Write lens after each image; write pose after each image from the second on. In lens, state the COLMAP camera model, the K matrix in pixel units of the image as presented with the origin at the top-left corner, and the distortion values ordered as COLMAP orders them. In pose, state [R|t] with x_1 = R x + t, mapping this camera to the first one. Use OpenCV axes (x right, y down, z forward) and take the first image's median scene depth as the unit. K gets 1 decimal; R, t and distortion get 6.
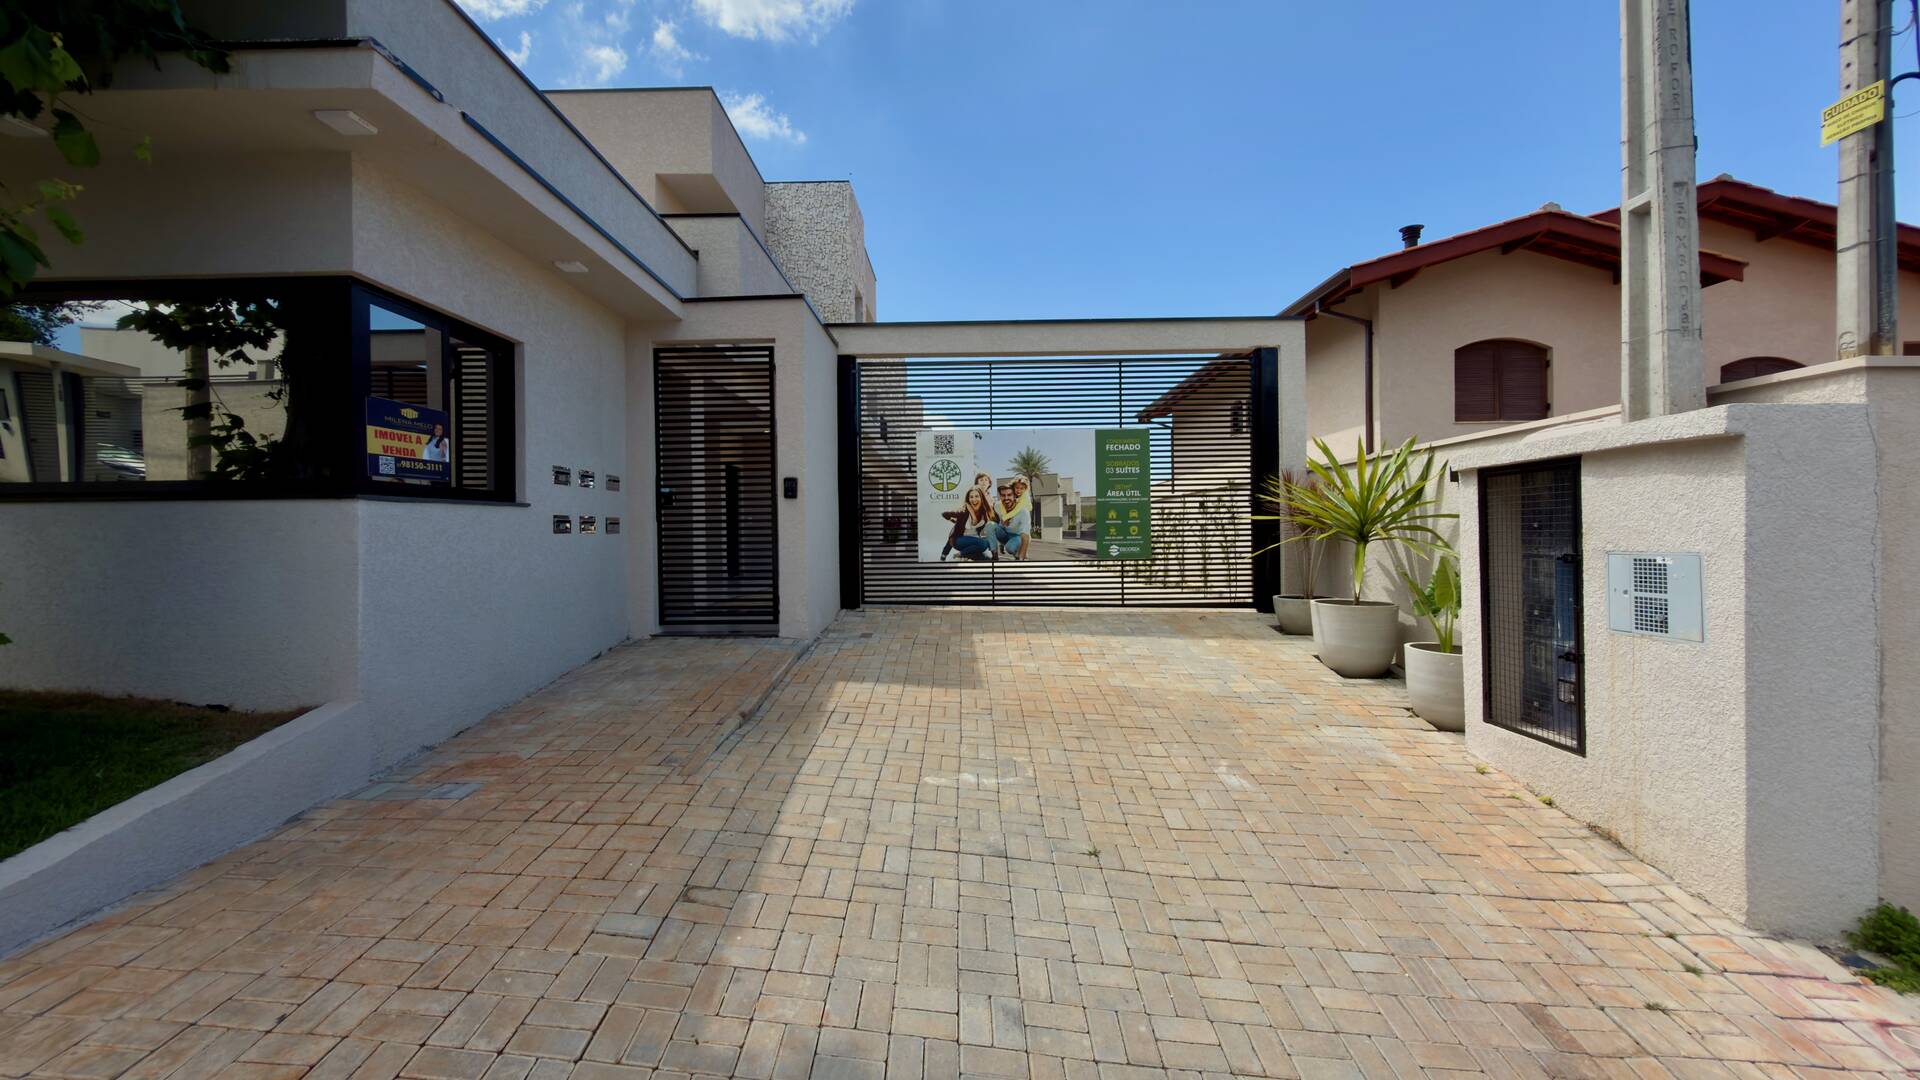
lens RADIAL K [[763.7, 0, 957.5], [0, 763.7, 539.4], [0, 0, 1]] dist [0.001261, -0.000229]
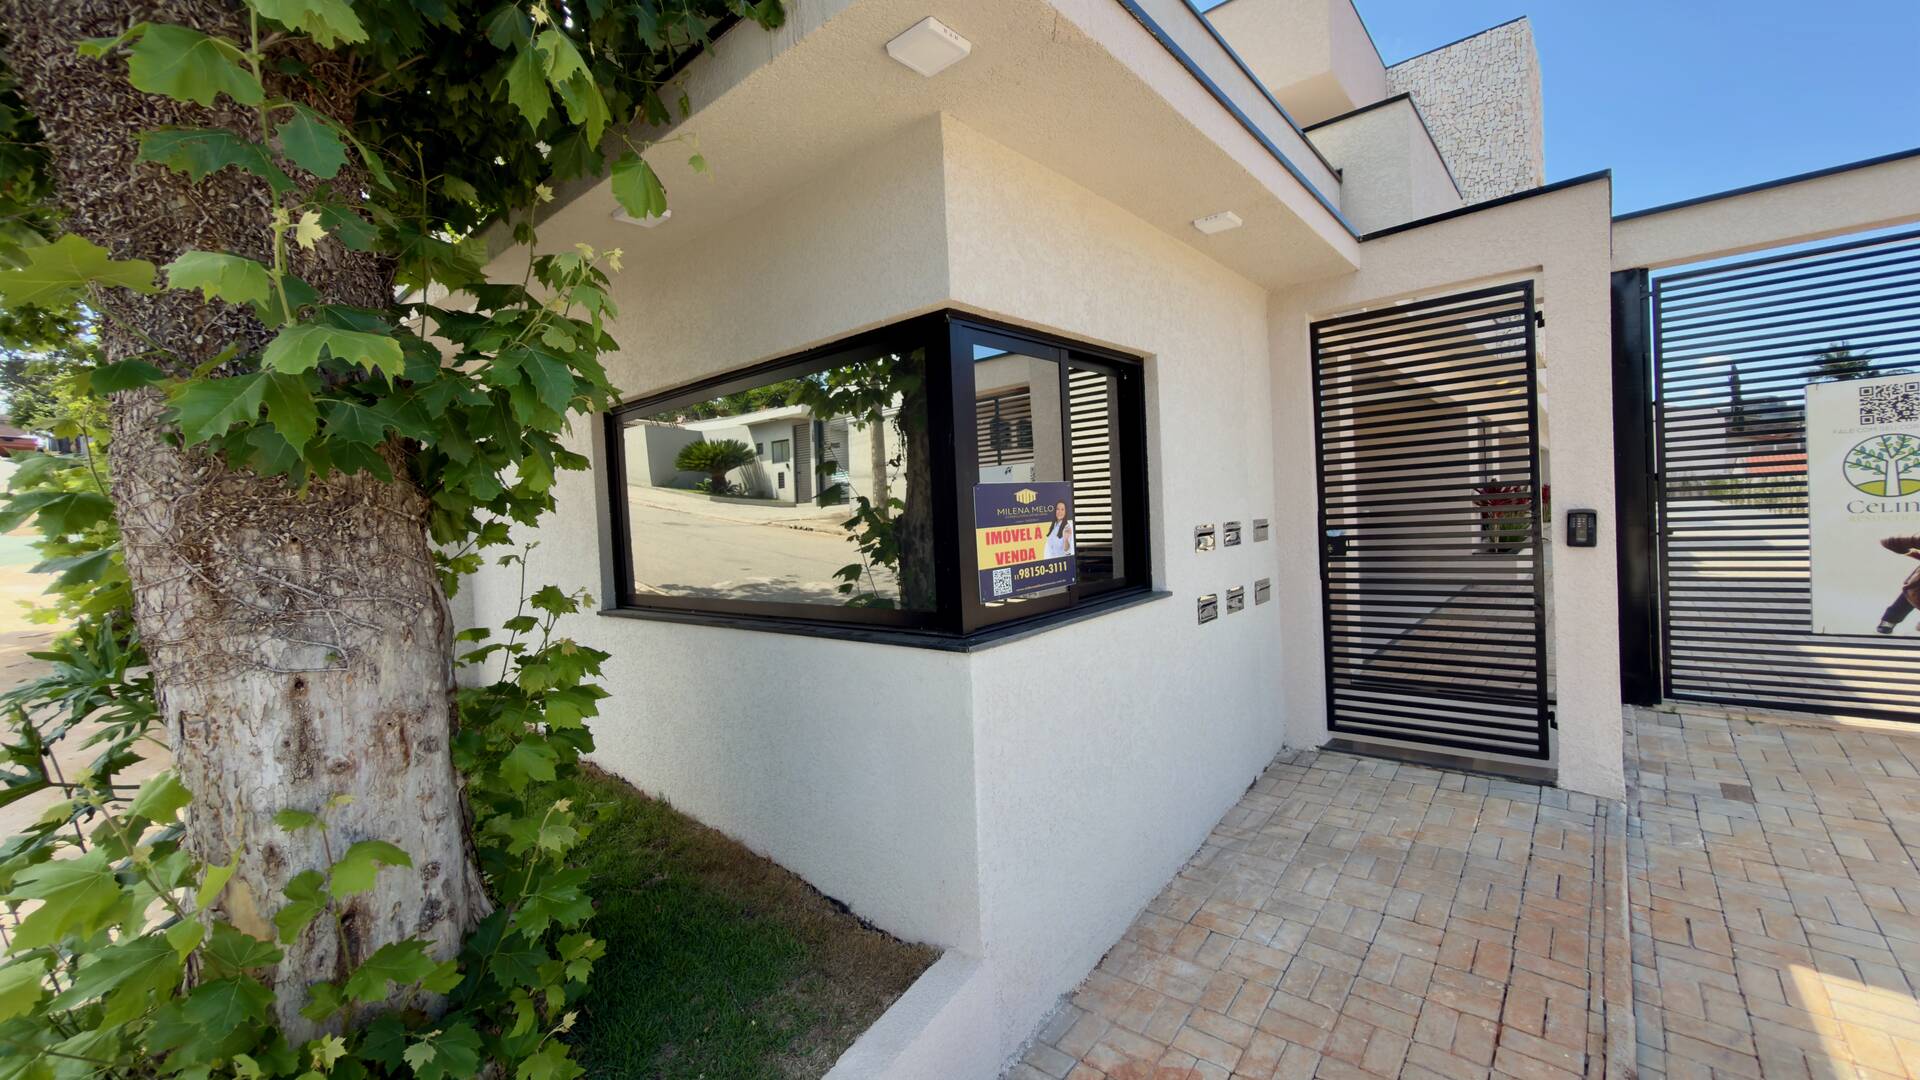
lens RADIAL K [[763.7, 0, 957.5], [0, 763.7, 539.4], [0, 0, 1]] dist [0.001261, -0.000229]
pose [[0.767443, -0.010538, -0.641030, -0.267835], [0.038948, 0.998784, 0.030210, -0.119779], [0.639933, -0.048151, 0.766921, 0.357465]]
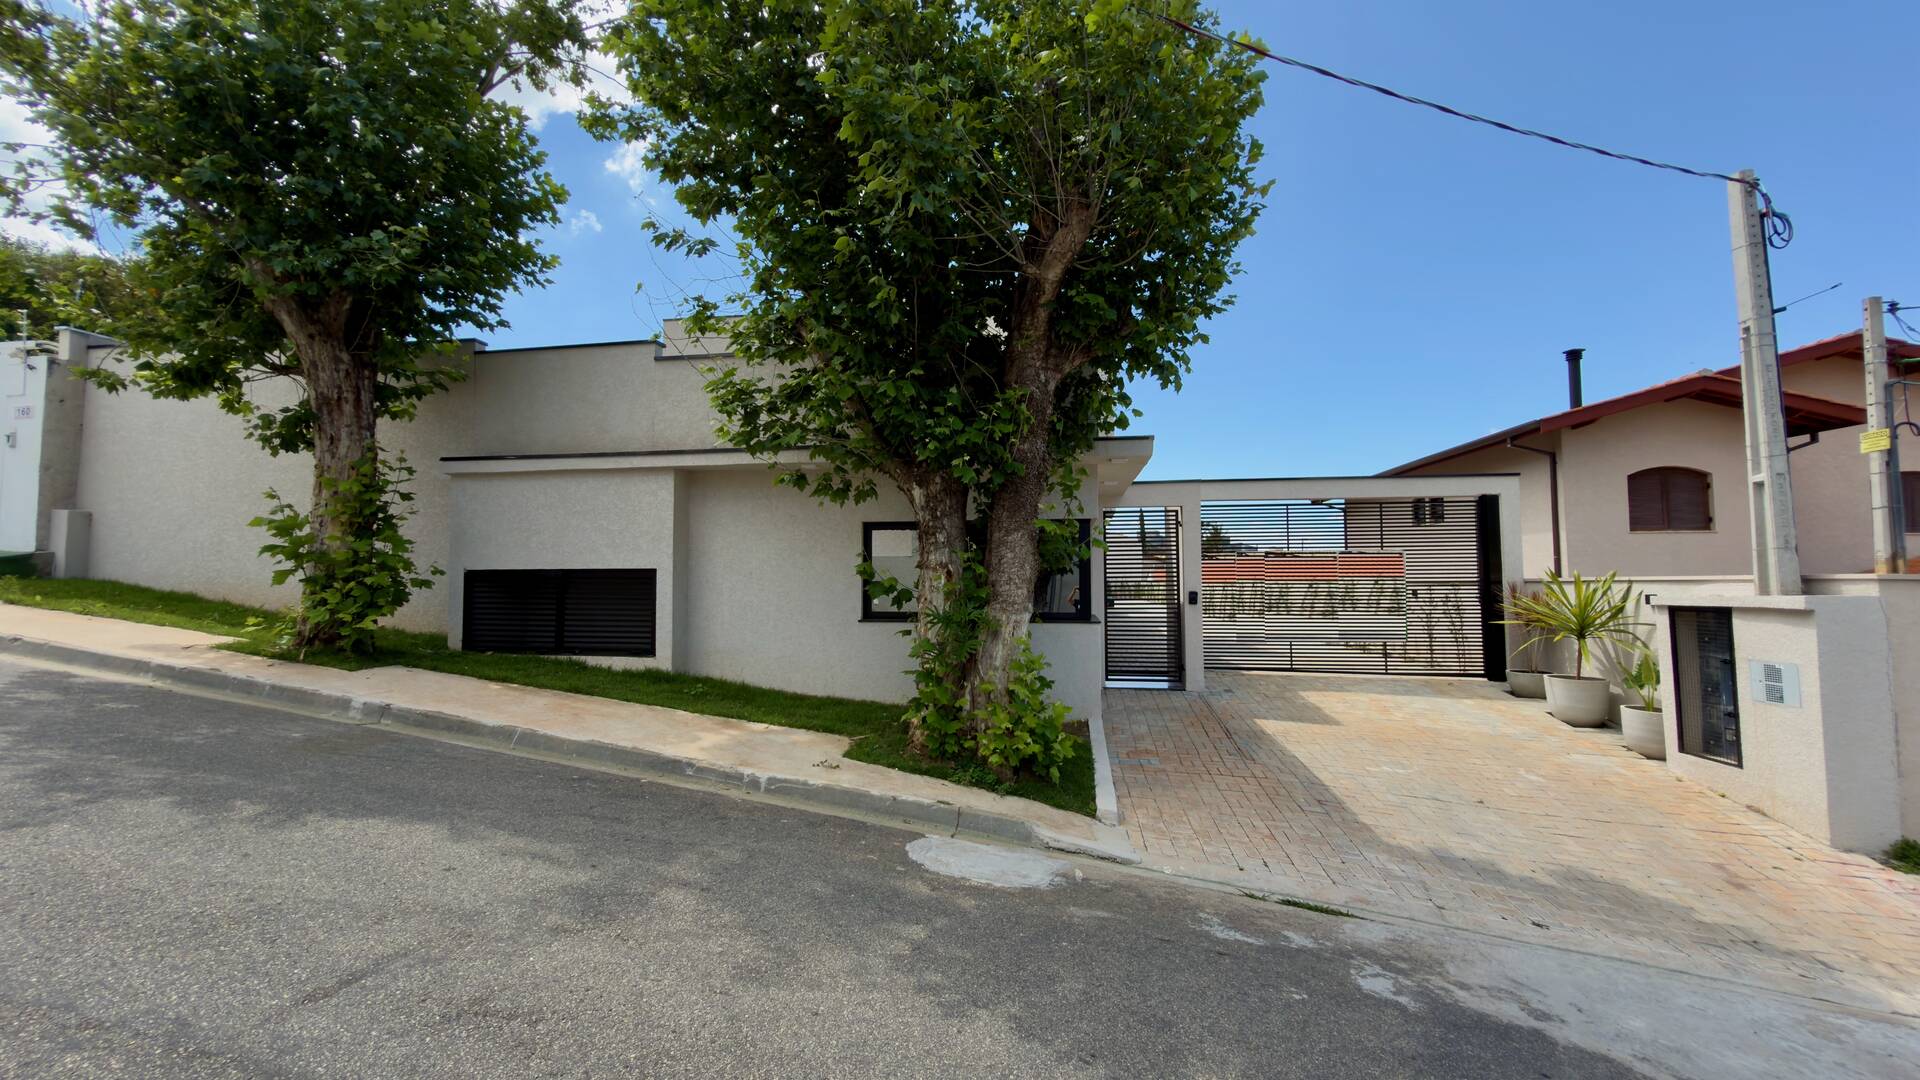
lens RADIAL K [[766.4, 0, 960.9], [0, 766.4, 542.1], [0, 0, 1]] dist [0.002694, 0.000587]
pose [[0.992996, 0.001298, -0.118140, -0.661718], [-0.008346, 0.998212, -0.059182, -0.109846], [0.117852, 0.059754, 0.991232, -0.868346]]
